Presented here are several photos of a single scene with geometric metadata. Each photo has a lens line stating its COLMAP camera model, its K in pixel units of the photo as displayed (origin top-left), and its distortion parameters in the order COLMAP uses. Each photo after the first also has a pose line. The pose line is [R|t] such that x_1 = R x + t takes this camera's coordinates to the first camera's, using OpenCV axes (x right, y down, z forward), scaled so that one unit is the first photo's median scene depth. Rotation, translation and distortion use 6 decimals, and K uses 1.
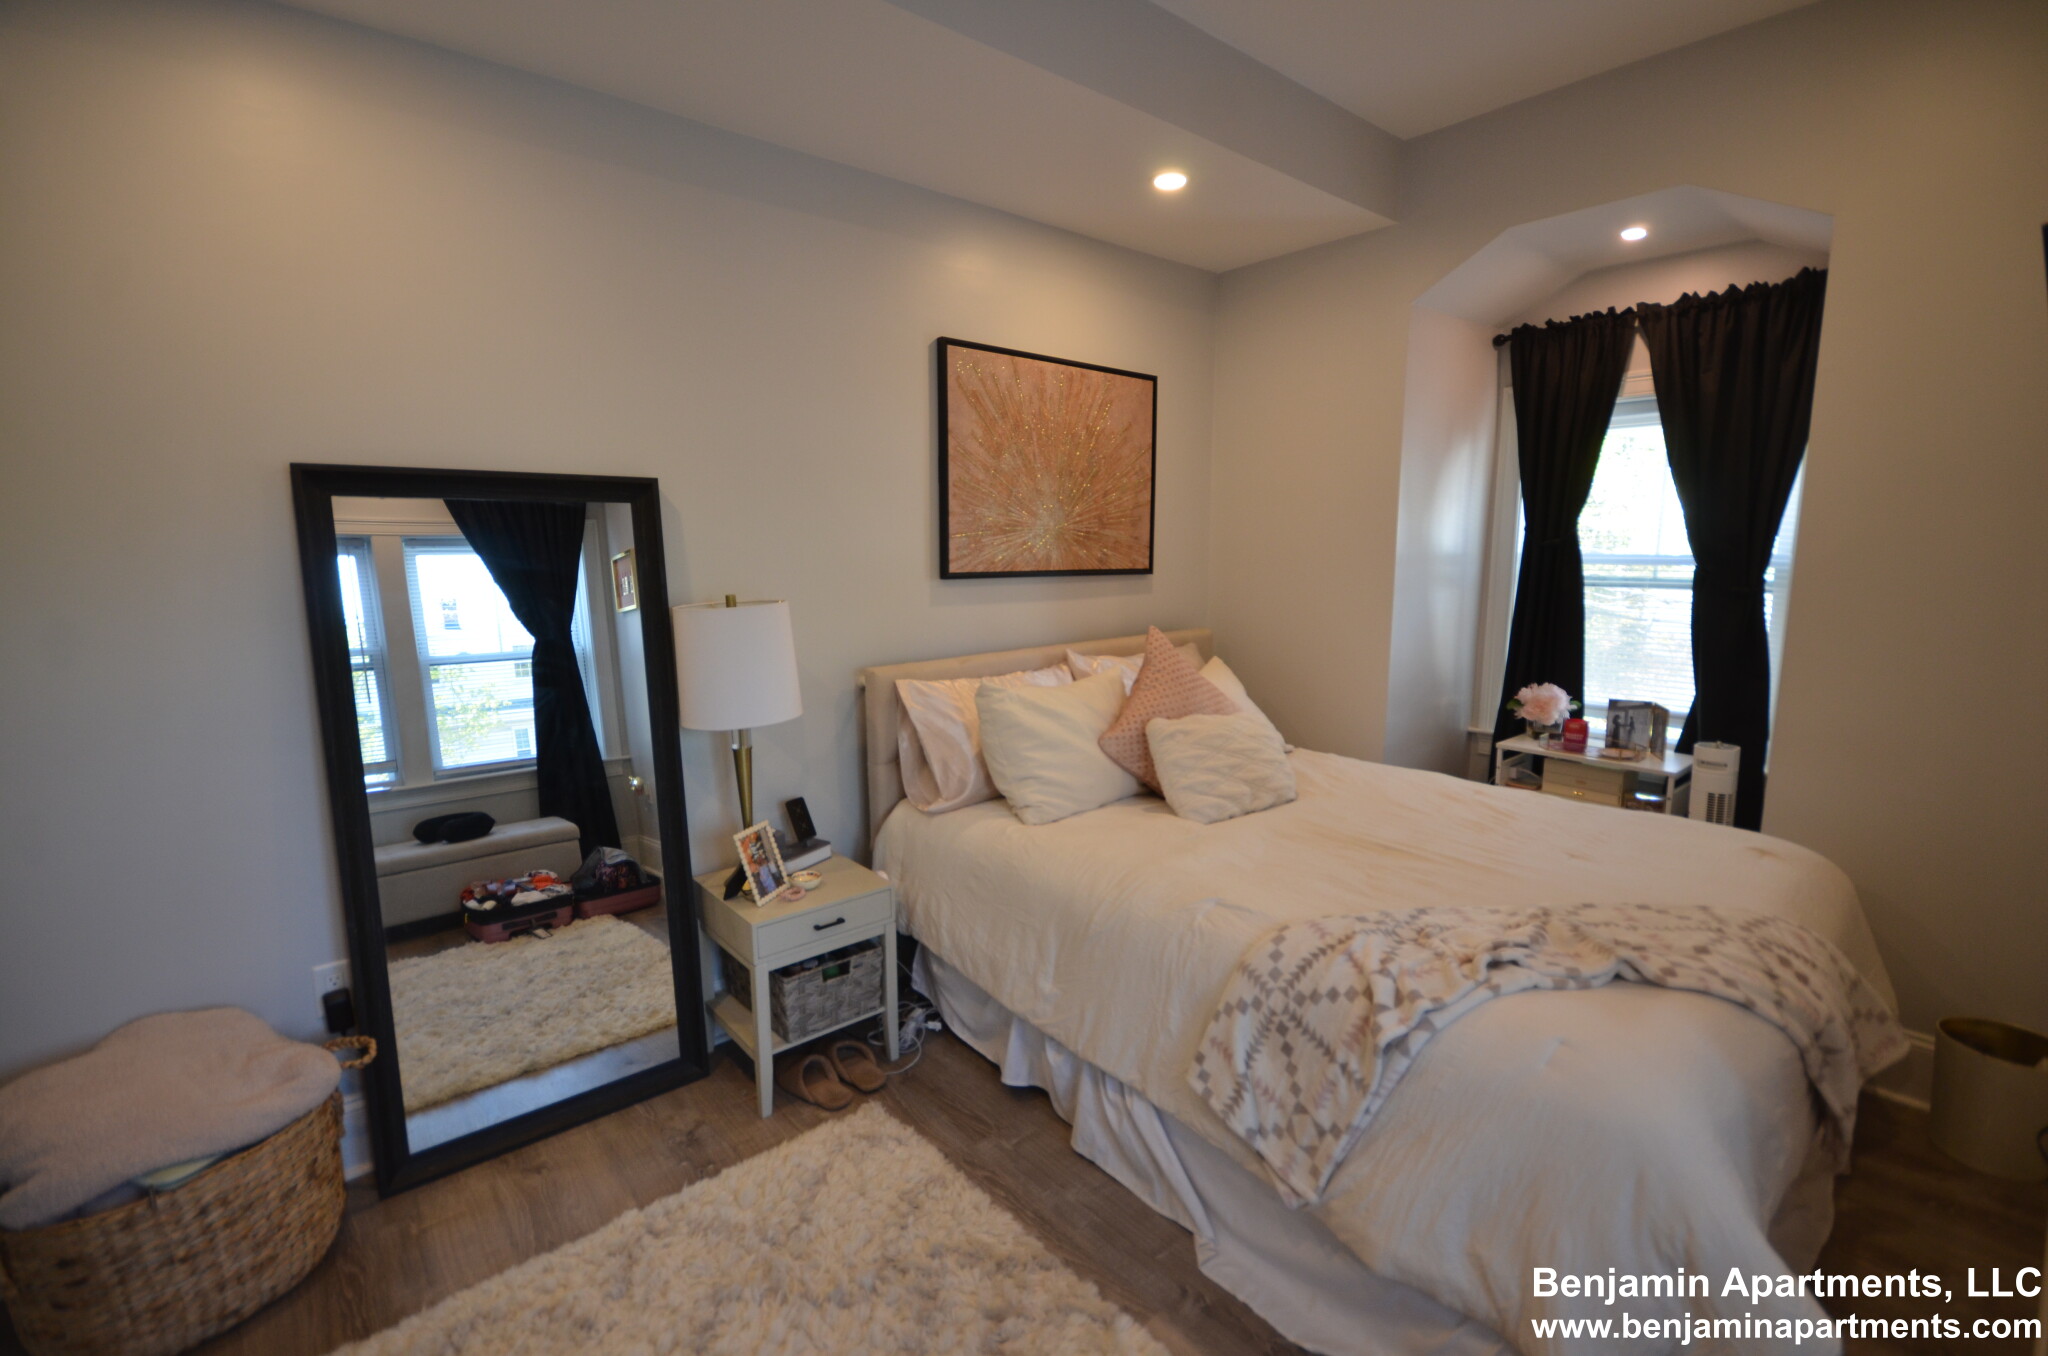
lens RADIAL K [[905.1, 0, 1019.1], [0, 905.1, 660.5], [0, 0, 1]] dist [0.014765, -0.009302]
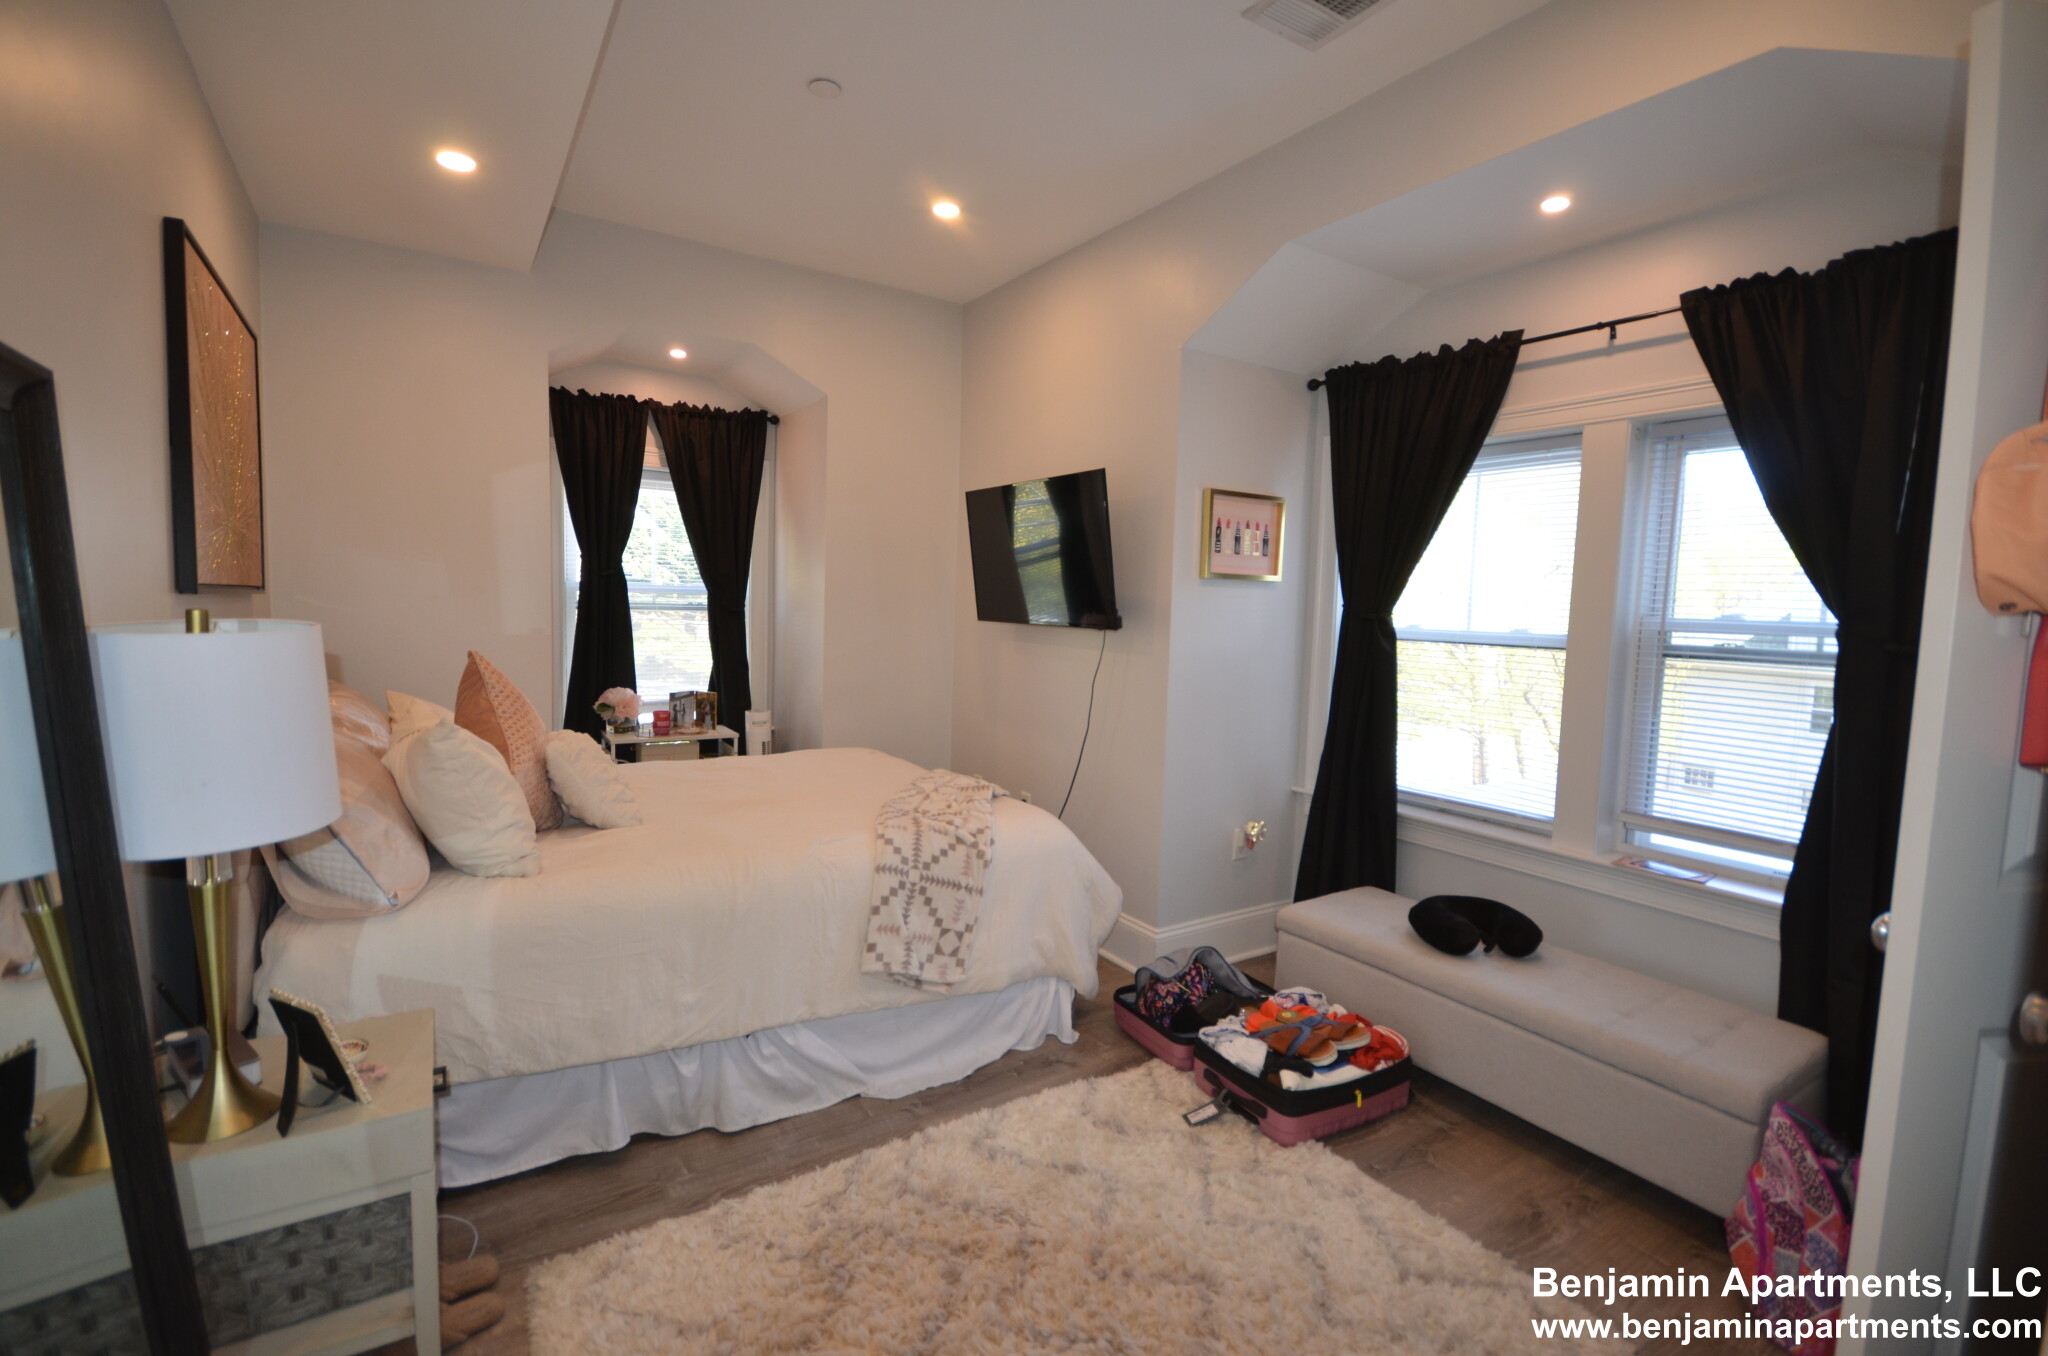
lens RADIAL K [[899.5, 0, 1029.2], [0, 899.5, 673.6], [0, 0, 1]] dist [0.016029, -0.013706]
pose [[0.120782, -0.067754, 0.990364, -1.068097], [0.103383, 0.993101, 0.055333, -0.010650], [-0.987281, 0.095703, 0.126954, 0.573968]]
